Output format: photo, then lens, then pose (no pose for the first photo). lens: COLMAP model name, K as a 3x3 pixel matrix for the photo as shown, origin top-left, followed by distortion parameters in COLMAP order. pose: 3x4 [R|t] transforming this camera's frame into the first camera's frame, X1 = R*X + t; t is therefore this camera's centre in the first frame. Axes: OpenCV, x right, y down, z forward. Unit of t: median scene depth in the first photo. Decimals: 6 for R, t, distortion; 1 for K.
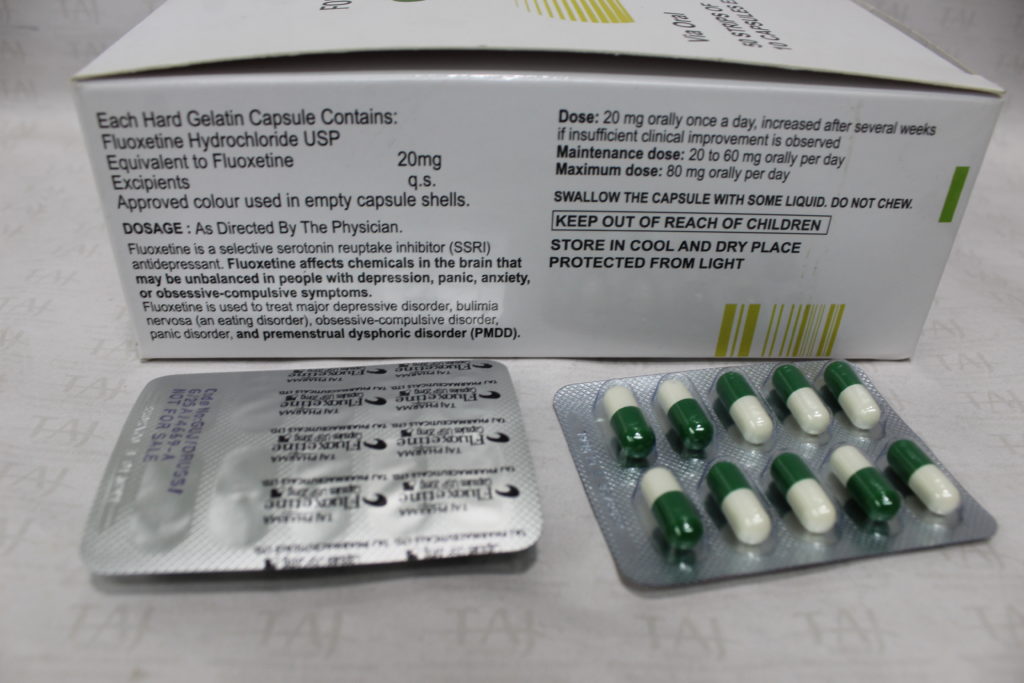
lens RADIAL K [[823.4, 0, 508.9], [0, 823.4, 414.6], [0, 0, 1]] dist [-0.174018, 0.100724]
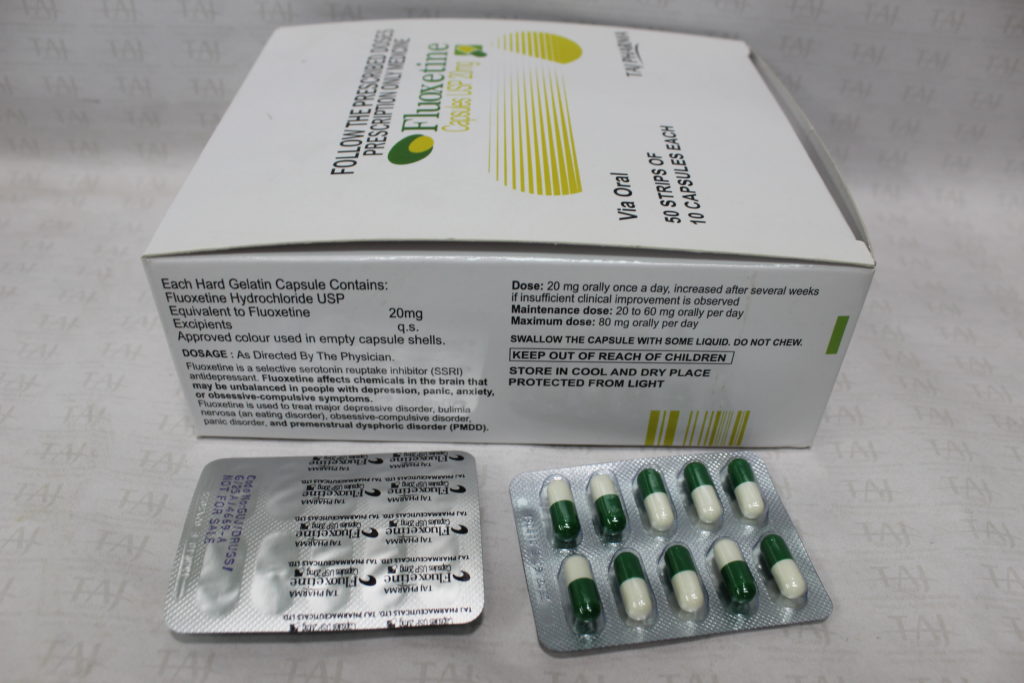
lens RADIAL K [[823.4, 0, 508.9], [0, 823.4, 414.6], [0, 0, 1]] dist [-0.174018, 0.100724]
pose [[0.998574, 0.029962, -0.044187, 0.117010], [-0.025509, 0.994849, 0.098101, -0.283363], [0.046898, -0.096834, 0.994195, -0.315126]]
